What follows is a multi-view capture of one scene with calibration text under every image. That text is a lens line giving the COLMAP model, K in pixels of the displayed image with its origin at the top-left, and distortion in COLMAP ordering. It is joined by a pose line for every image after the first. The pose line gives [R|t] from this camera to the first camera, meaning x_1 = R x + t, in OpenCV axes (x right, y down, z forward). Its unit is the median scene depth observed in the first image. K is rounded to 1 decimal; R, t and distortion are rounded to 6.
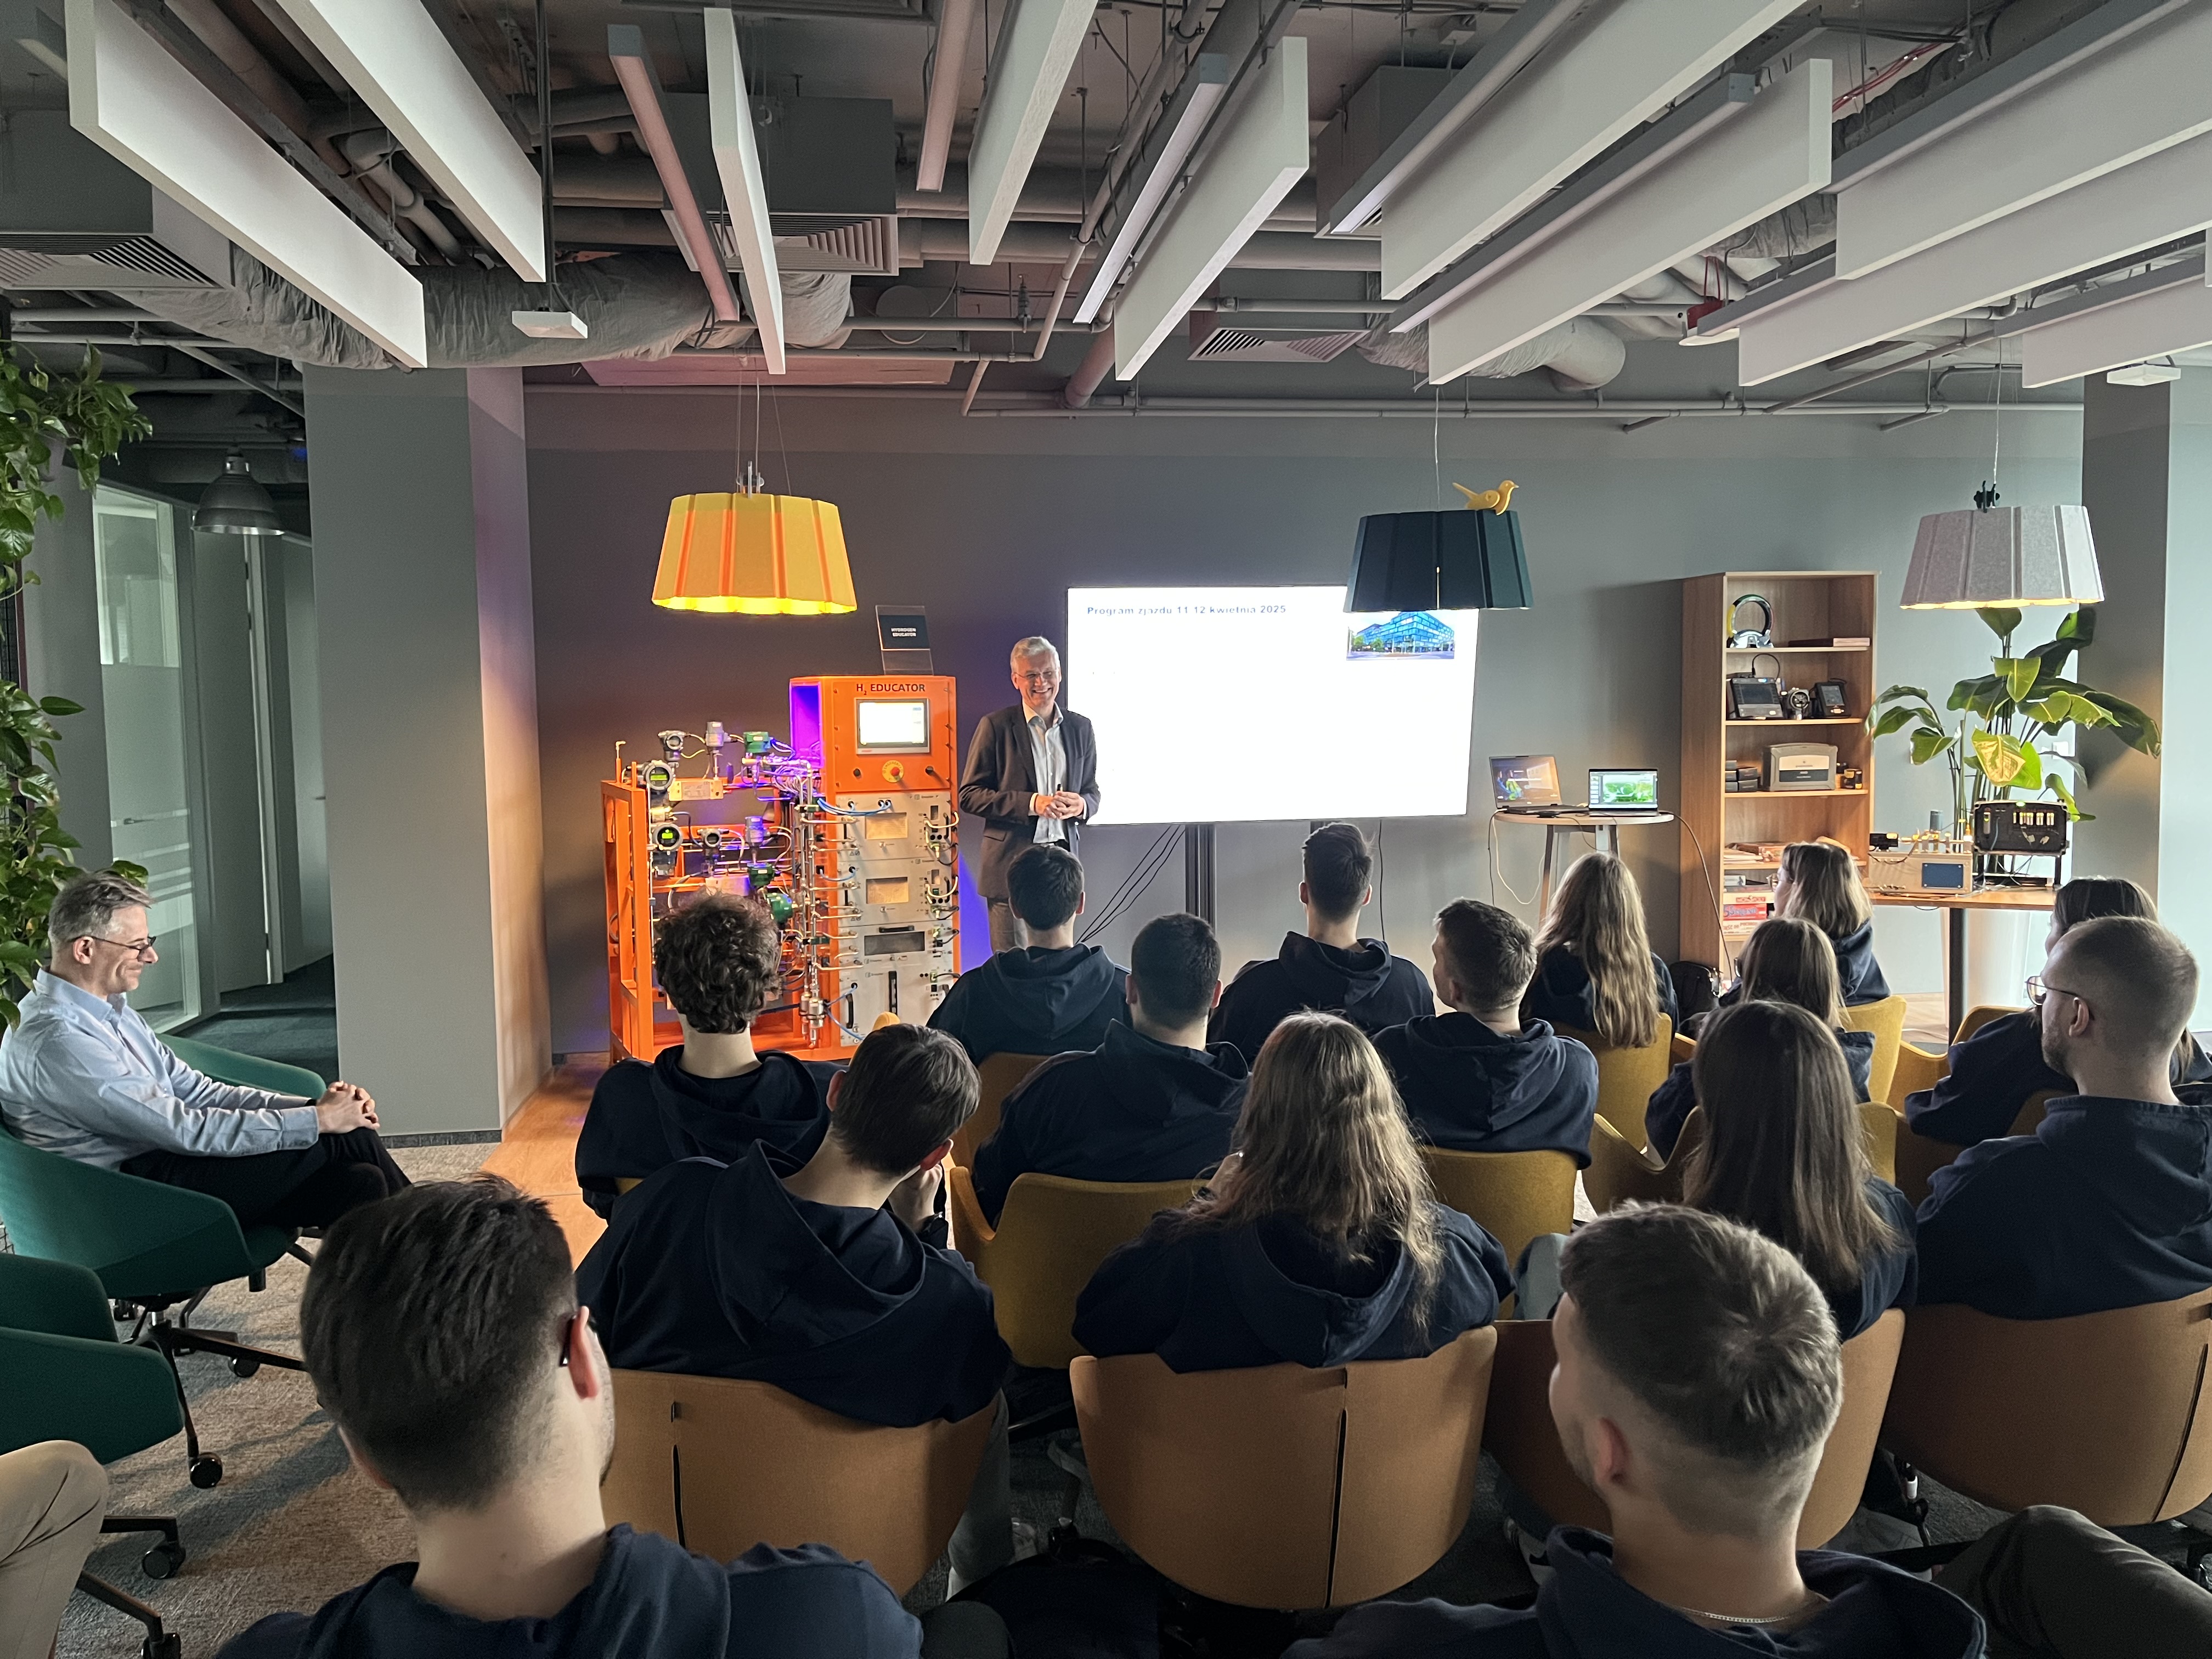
lens RADIAL K [[1673.4, 0, 1116.5], [0, 1673.4, 830.9], [0, 0, 1]] dist [0.072341, -0.088595]
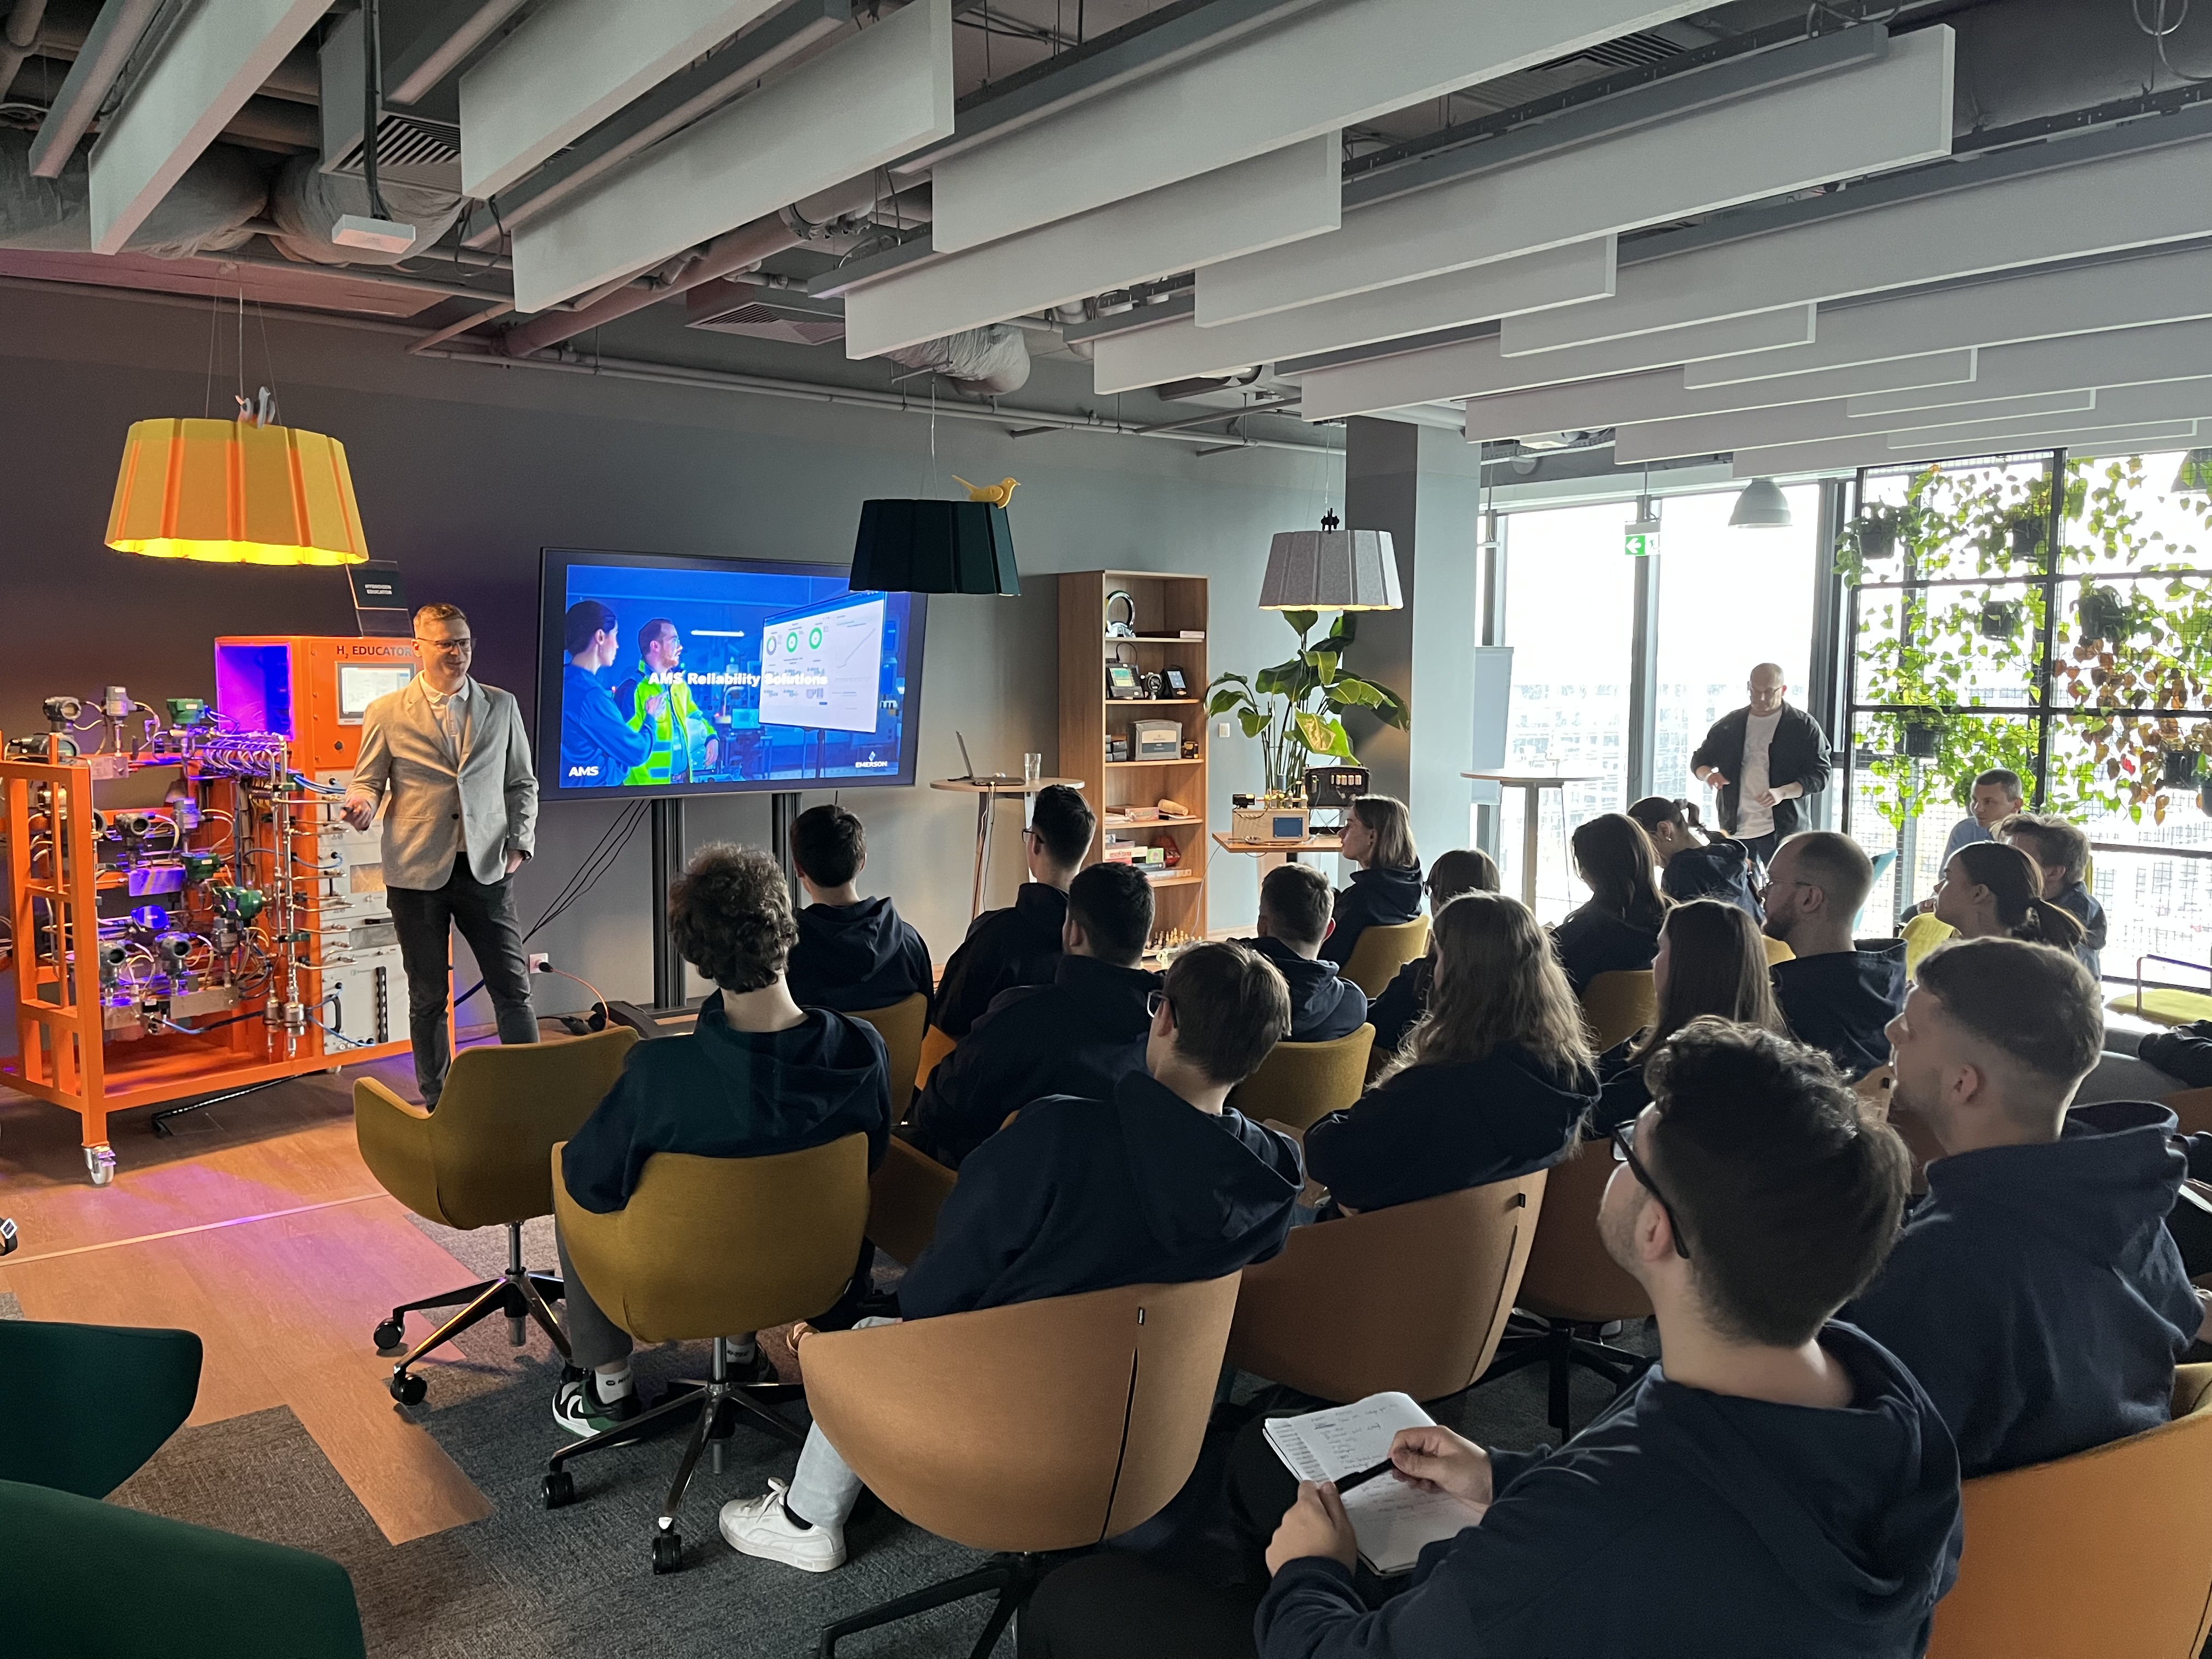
lens RADIAL K [[1673.4, 0, 1126.2], [0, 1673.4, 834.4], [0, 0, 1]] dist [0.072341, -0.088595]
pose [[0.859995, -0.031410, 0.509336, -0.236539], [0.024636, 0.999496, 0.020041, 0.004196], [-0.509708, -0.004687, 0.860335, 0.014567]]
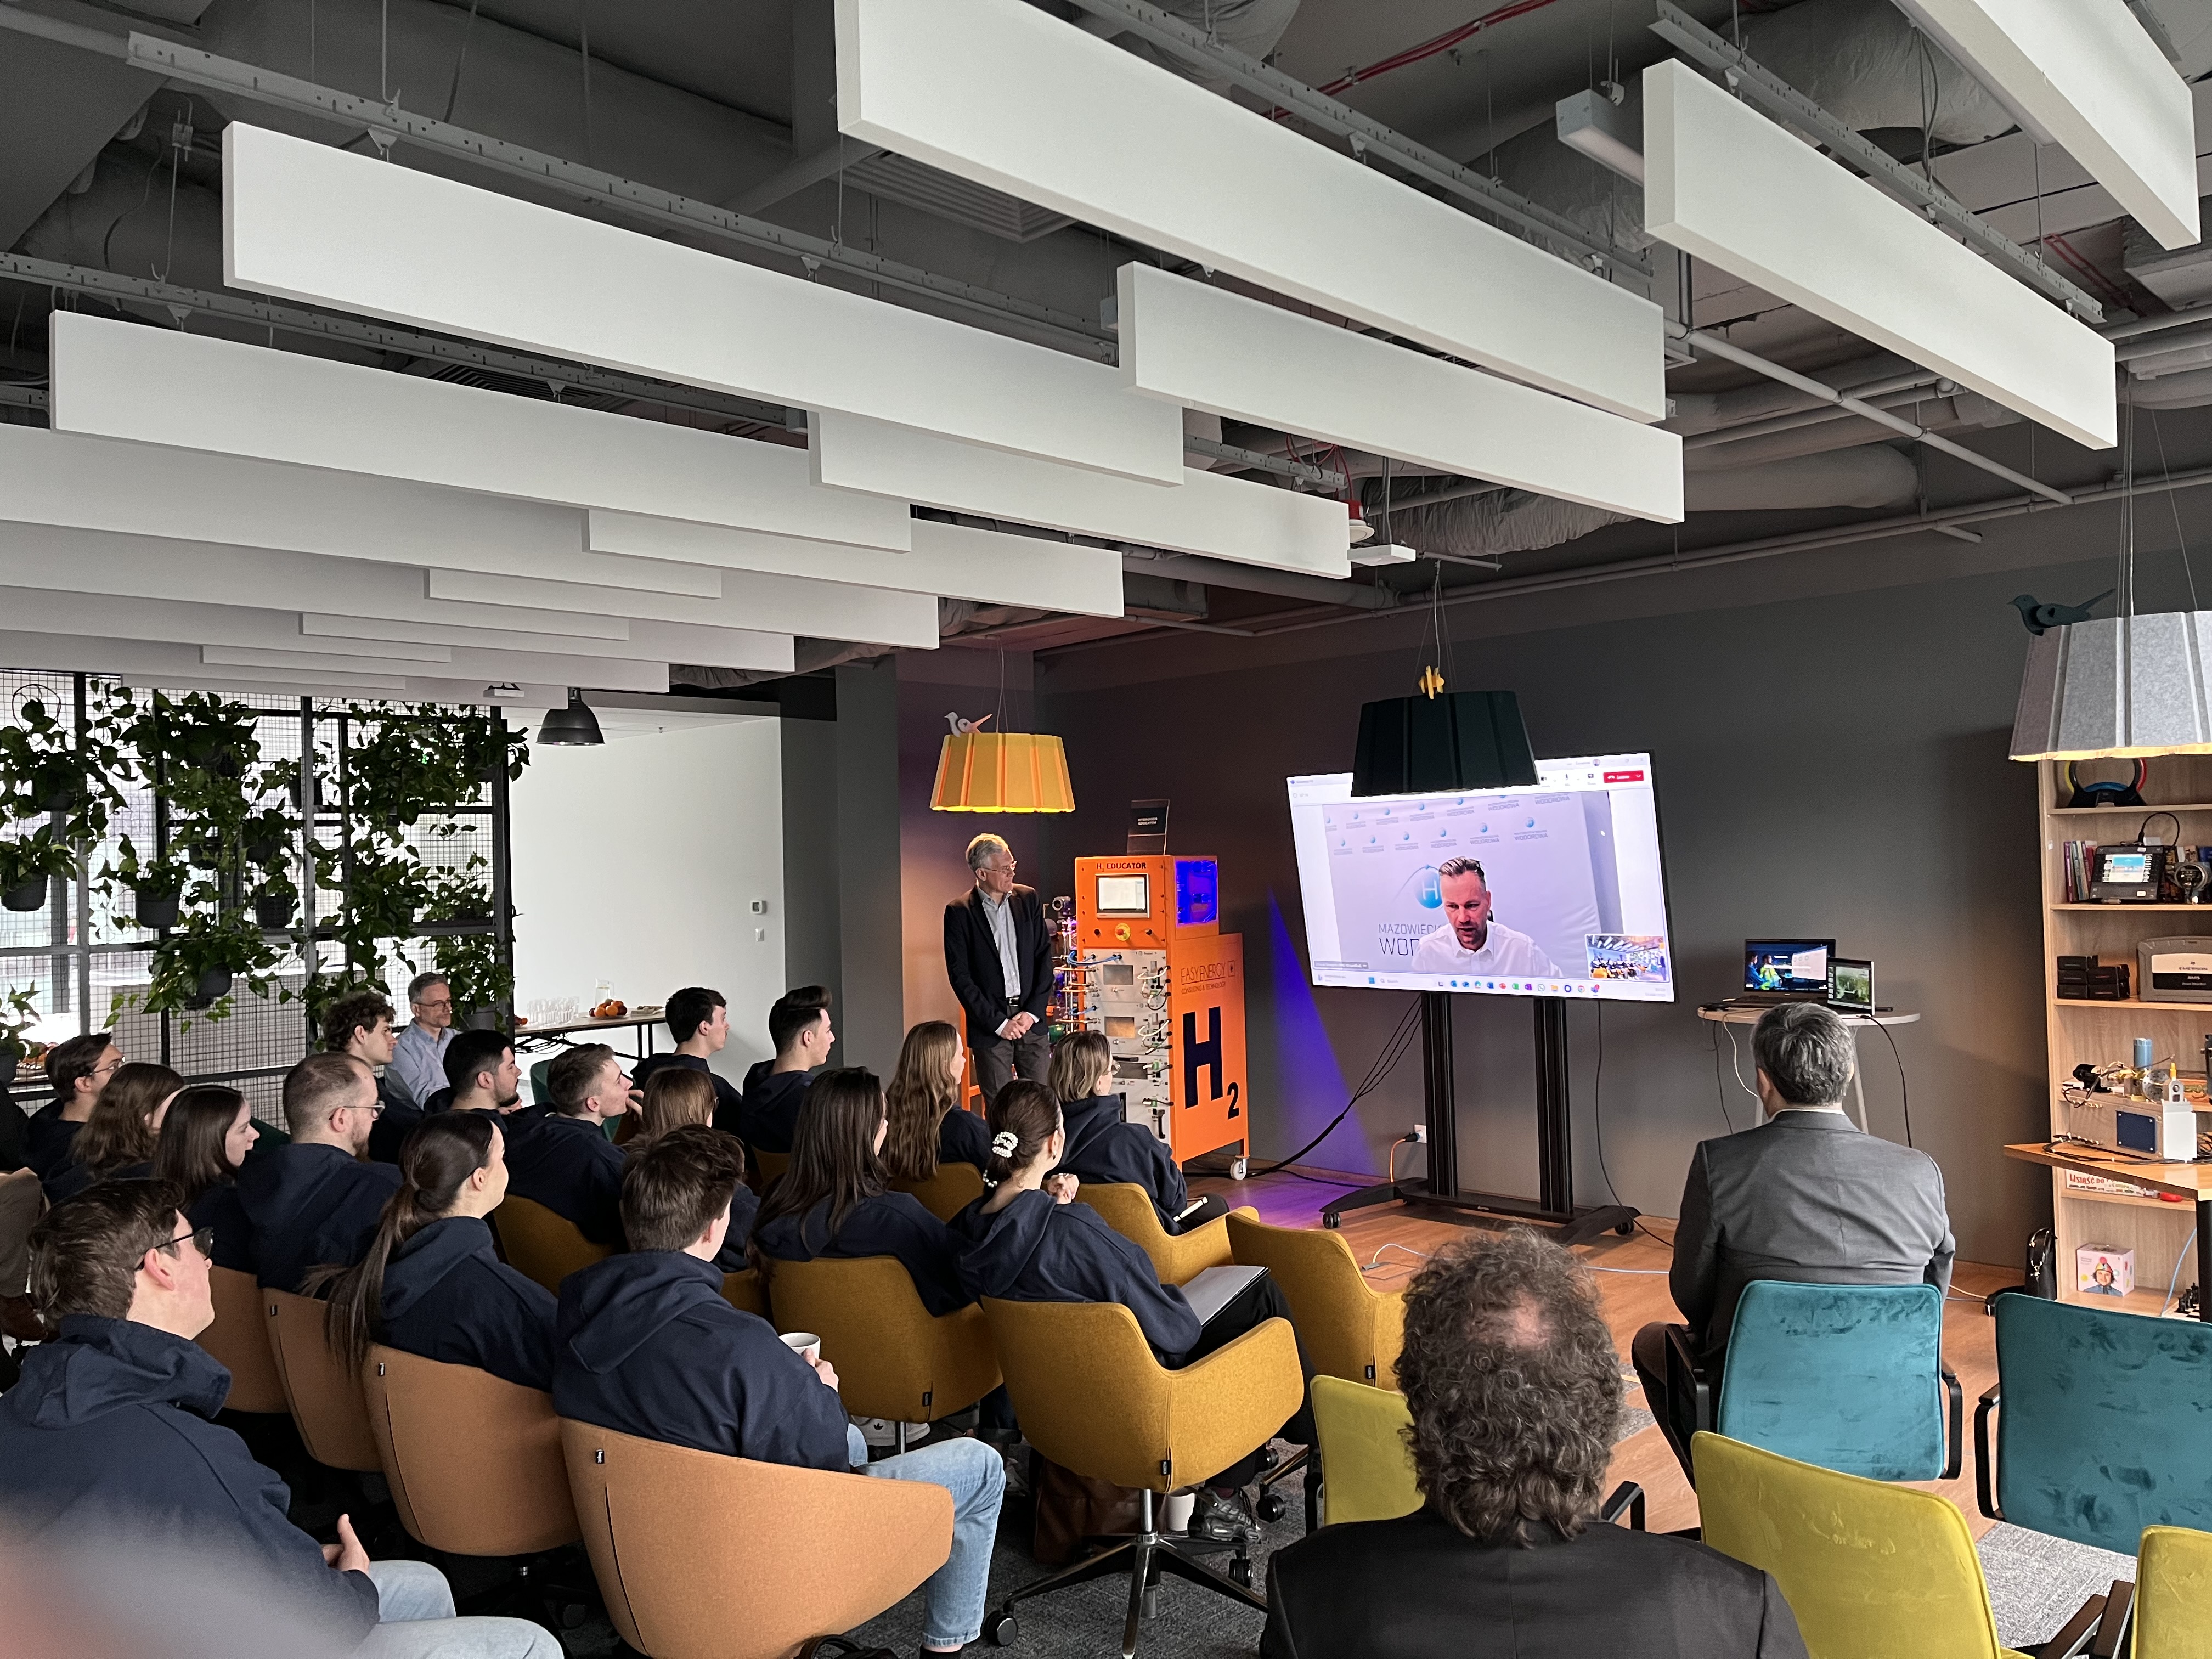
lens RADIAL K [[1673.4, 0, 1096.8], [0, 1673.4, 836.5], [0, 0, 1]] dist [0.072341, -0.088595]
pose [[0.588214, -0.013377, -0.808595, 0.821849], [-0.052015, 0.997167, -0.054335, -0.035456], [0.807031, 0.074019, 0.585852, 0.225834]]
